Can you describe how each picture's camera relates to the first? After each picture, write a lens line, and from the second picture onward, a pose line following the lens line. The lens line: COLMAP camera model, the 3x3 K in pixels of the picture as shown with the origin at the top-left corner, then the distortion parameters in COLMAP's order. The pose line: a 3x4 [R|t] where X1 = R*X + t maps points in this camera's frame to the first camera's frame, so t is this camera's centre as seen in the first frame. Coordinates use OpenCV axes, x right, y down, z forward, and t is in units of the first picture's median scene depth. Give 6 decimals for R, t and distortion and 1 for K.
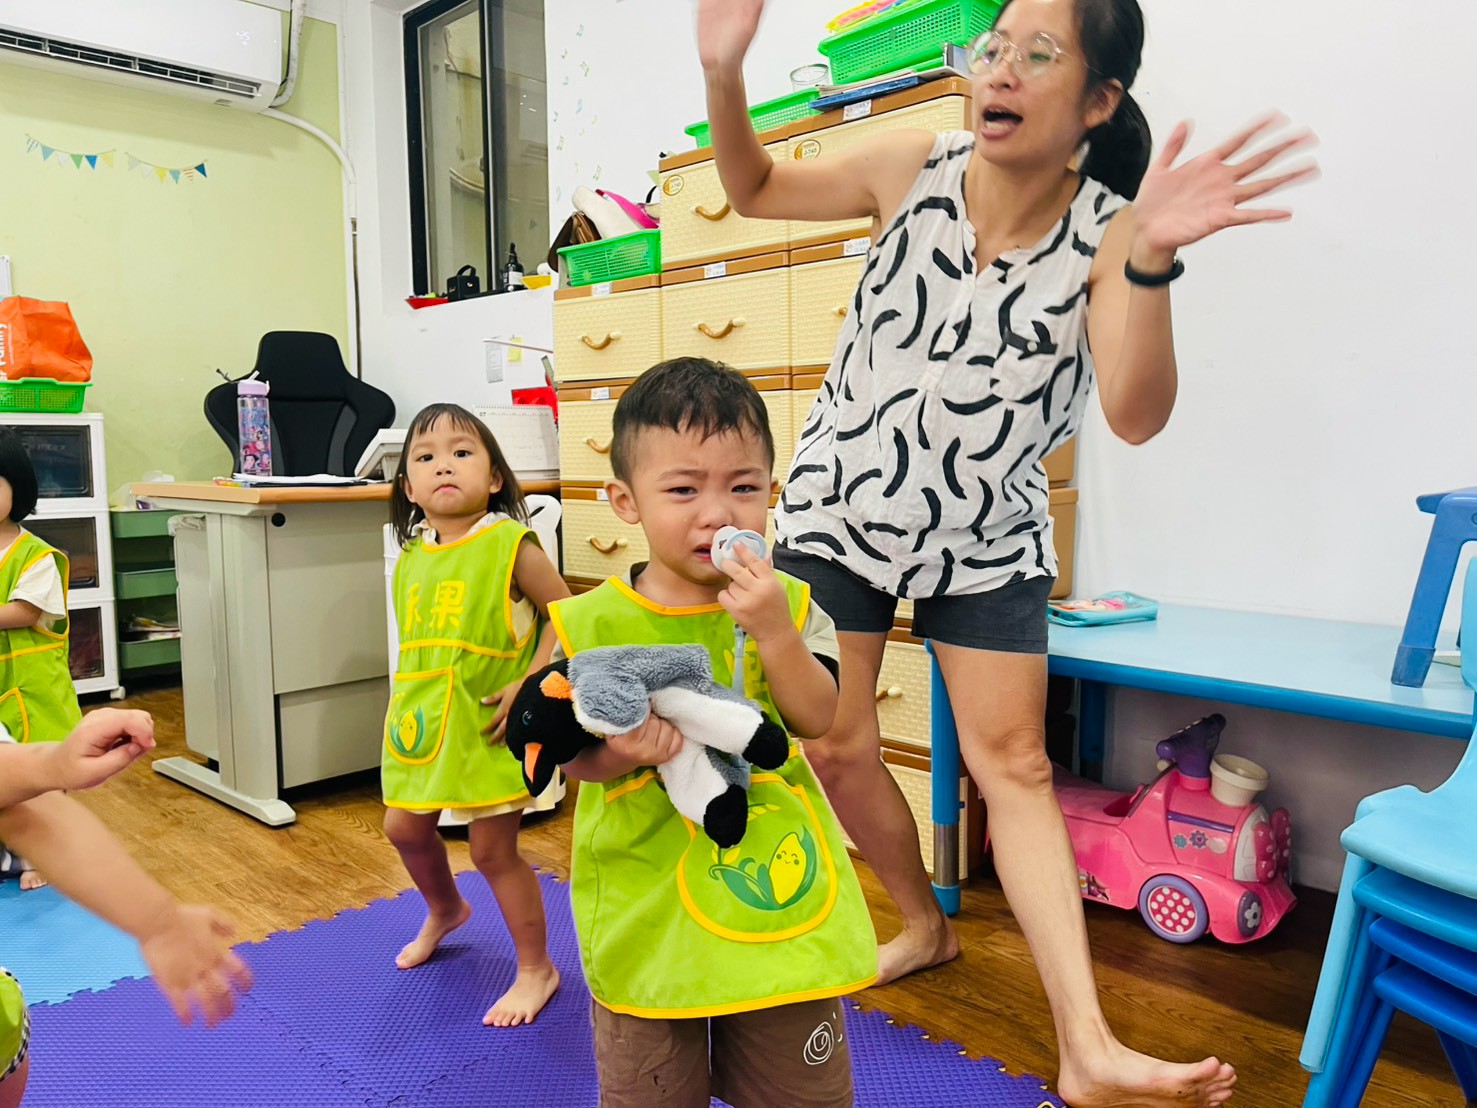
lens RADIAL K [[1092.7, 0, 751.4], [0, 1092.7, 558.5], [0, 0, 1]] dist [0.050390, -0.077860]
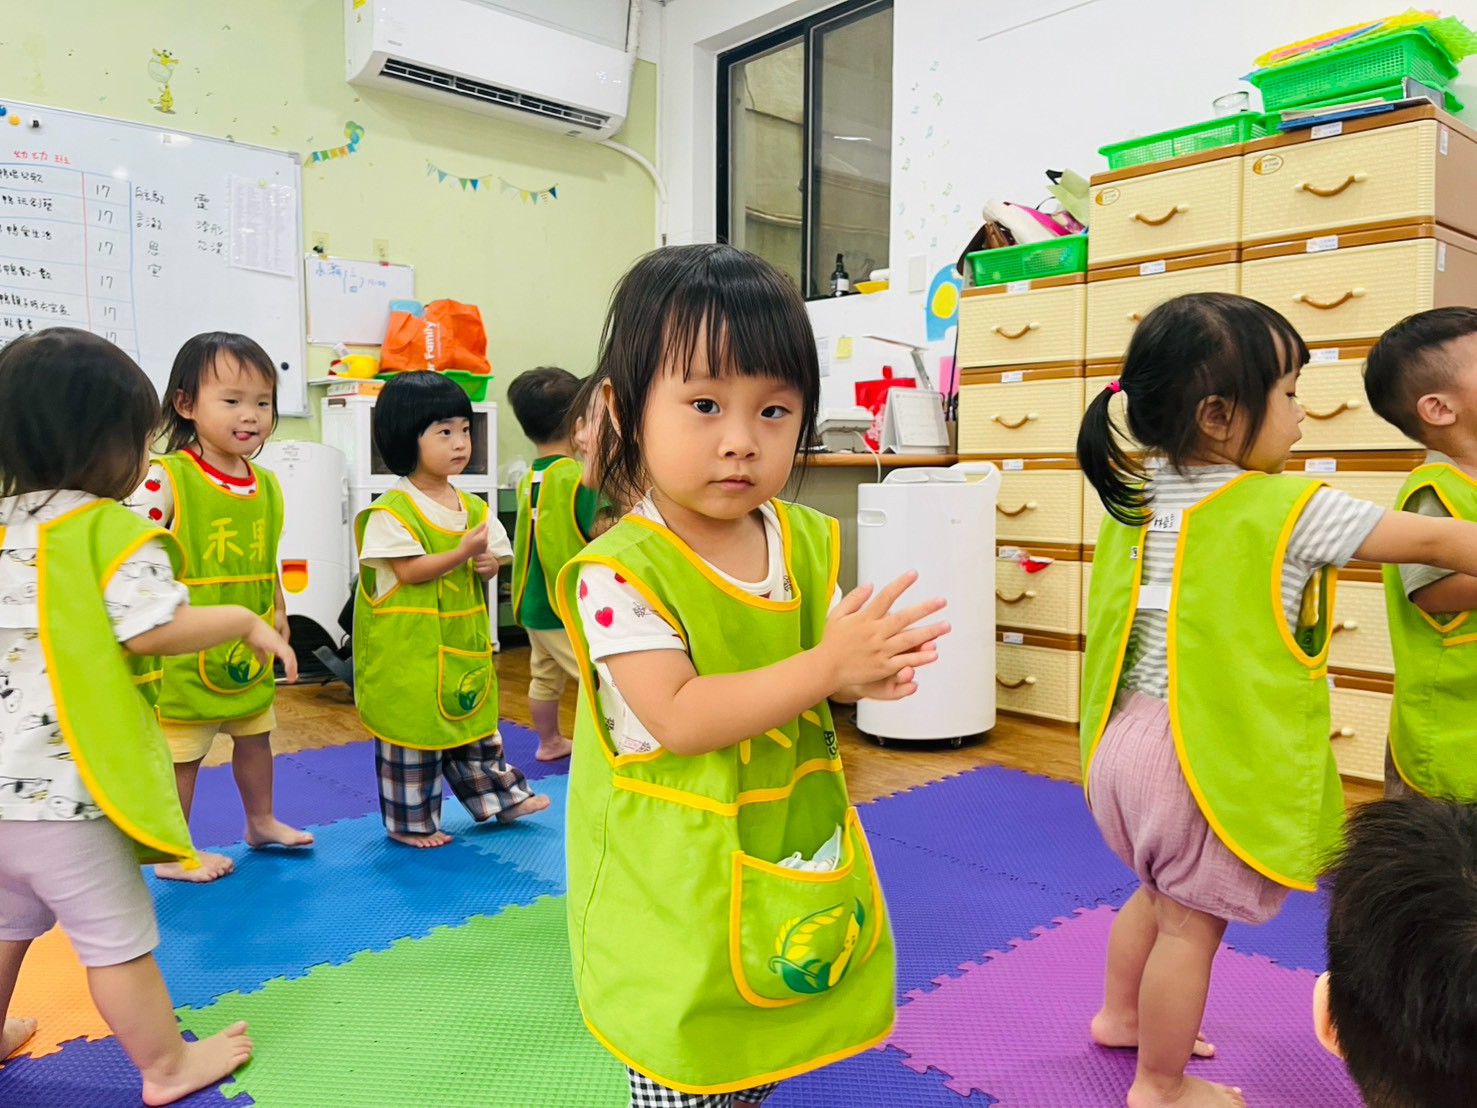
lens RADIAL K [[1092.7, 0, 730.4], [0, 1092.7, 551.8], [0, 0, 1]] dist [0.050390, -0.077860]
pose [[0.997510, 0.014338, -0.069054, -0.271060], [-0.016119, 0.999550, -0.025310, 0.051776], [0.068660, 0.026360, 0.997292, -0.128634]]
